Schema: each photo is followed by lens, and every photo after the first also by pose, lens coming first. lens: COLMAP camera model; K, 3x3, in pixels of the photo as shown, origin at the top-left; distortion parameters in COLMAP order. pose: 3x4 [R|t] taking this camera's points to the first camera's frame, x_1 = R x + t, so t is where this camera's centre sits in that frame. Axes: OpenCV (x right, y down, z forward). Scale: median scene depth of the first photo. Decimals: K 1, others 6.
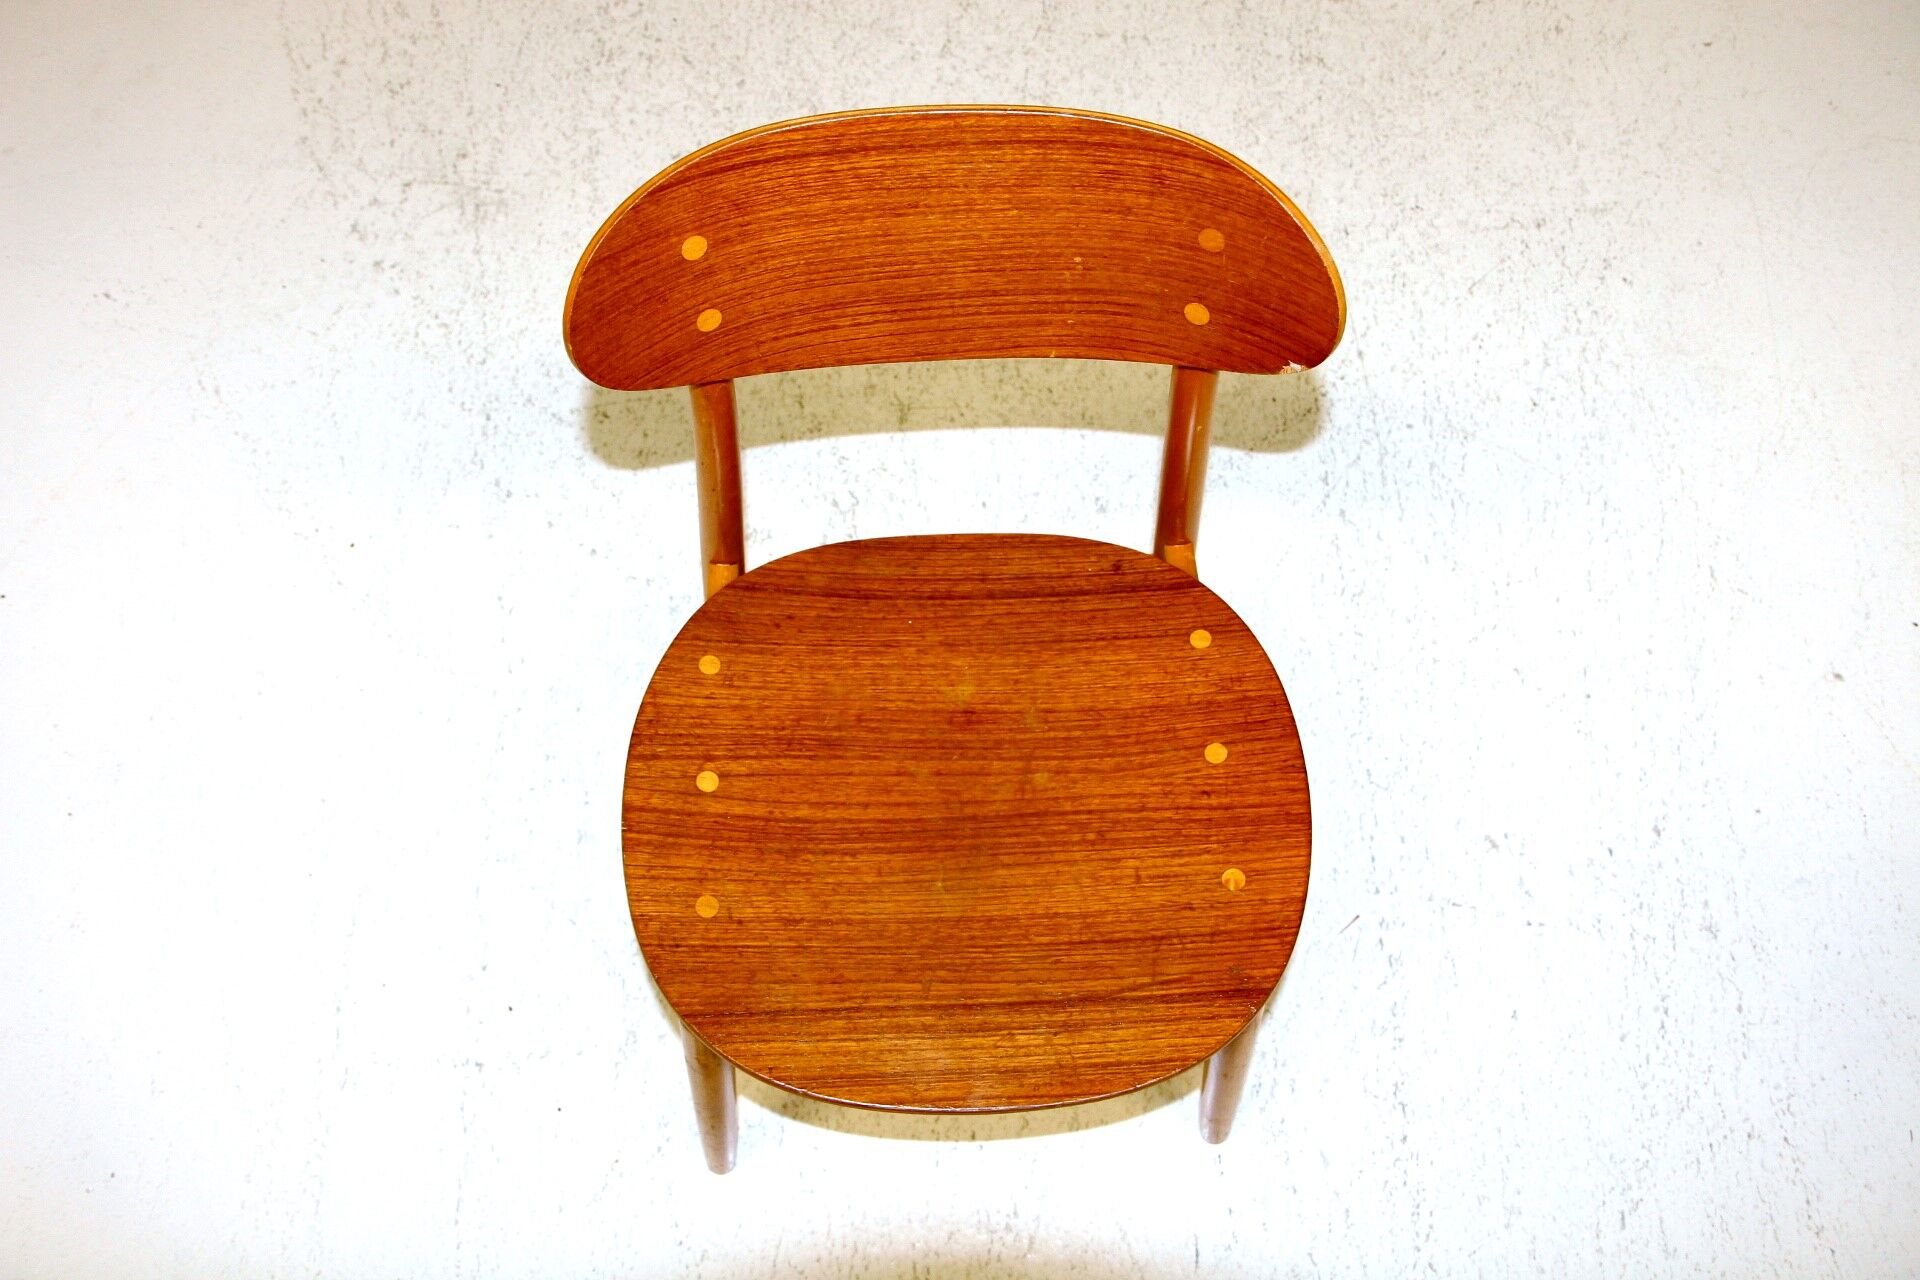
lens RADIAL K [[1297.7, 0, 955.0], [0, 1297.7, 643.0], [0, 0, 1]] dist [-0.058277, 0.000003]
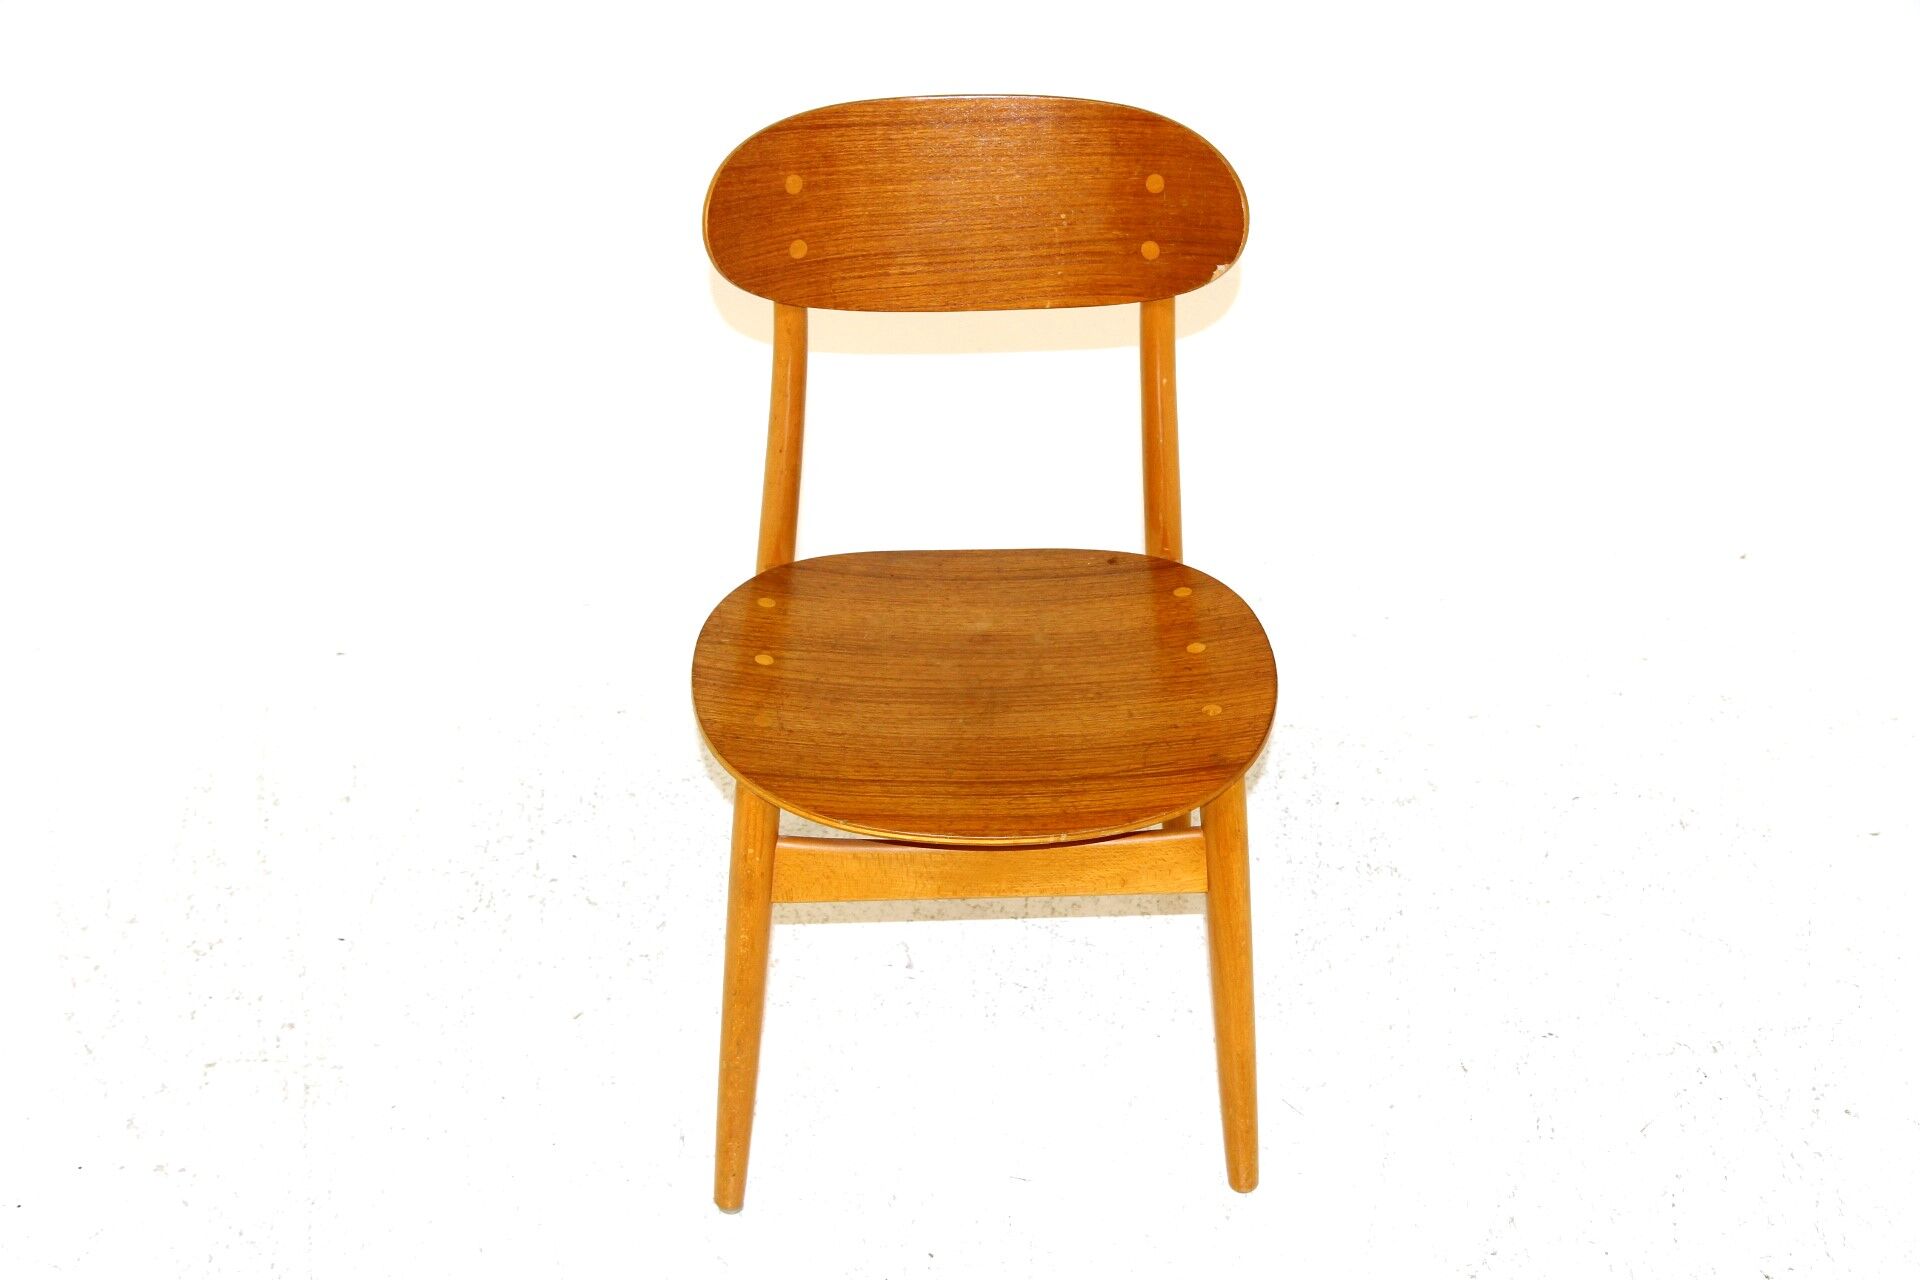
lens RADIAL K [[1537.6, 0, 966.1], [0, 1537.6, 641.5], [0, 0, 1]] dist [0.065688, 0.001116]
pose [[0.999990, 0.002247, -0.003977, -0.002138], [-0.003635, 0.918622, -0.395120, 0.724728], [0.002765, 0.395130, 0.918621, -0.329139]]
